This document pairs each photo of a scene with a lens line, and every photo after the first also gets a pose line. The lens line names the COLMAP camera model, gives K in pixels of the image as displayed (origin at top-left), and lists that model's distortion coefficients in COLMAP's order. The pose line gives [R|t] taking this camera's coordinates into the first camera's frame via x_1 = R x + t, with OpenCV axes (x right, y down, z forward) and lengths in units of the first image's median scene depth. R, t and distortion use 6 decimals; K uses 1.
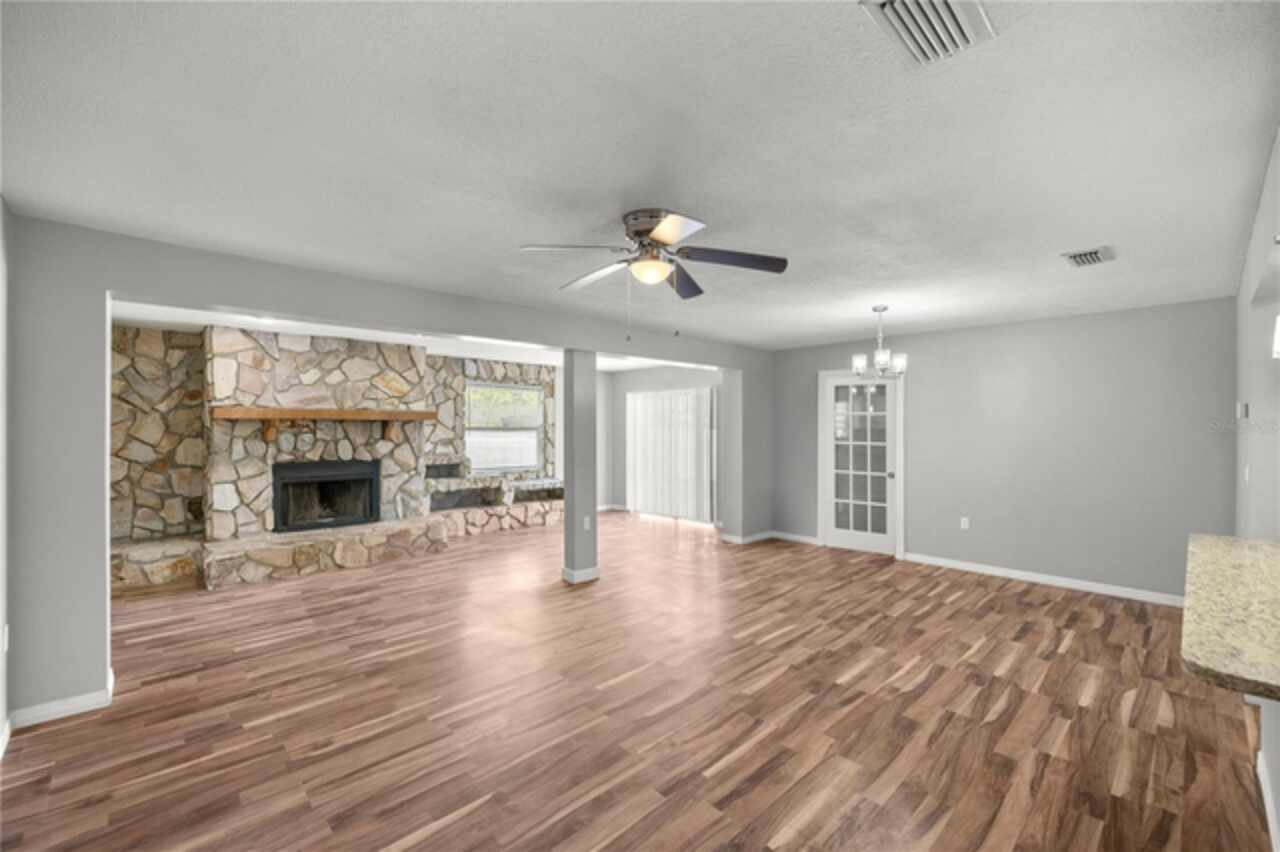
lens RADIAL K [[537.3, 0, 647.9], [0, 537.3, 430.9], [0, 0, 1]] dist [-0.000214, -0.000131]
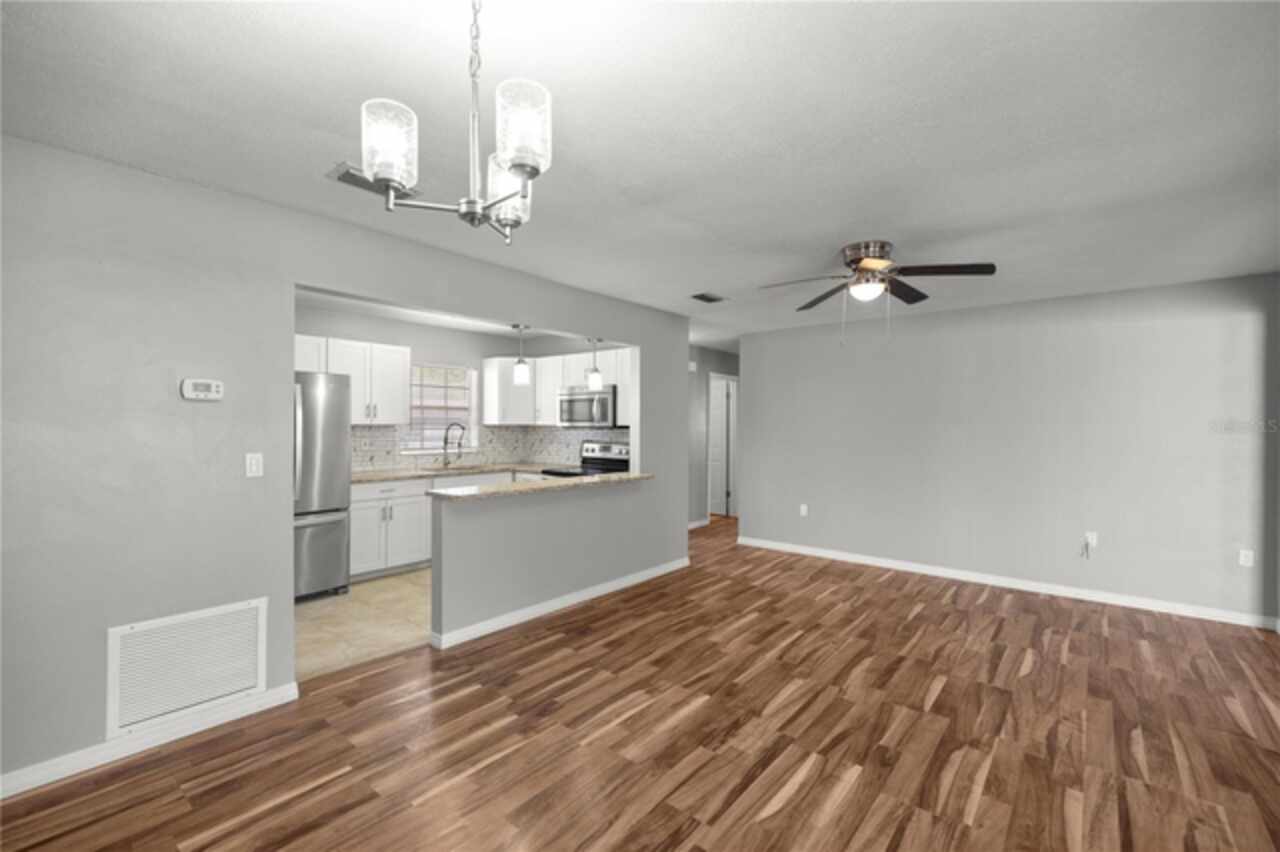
lens RADIAL K [[537.3, 0, 647.9], [0, 537.3, 430.9], [0, 0, 1]] dist [-0.000214, -0.000131]
pose [[-0.994064, -0.005270, -0.108667, 0.595157], [-0.007168, 0.999828, 0.017087, 0.003251], [0.108559, 0.017764, -0.993931, 2.022208]]
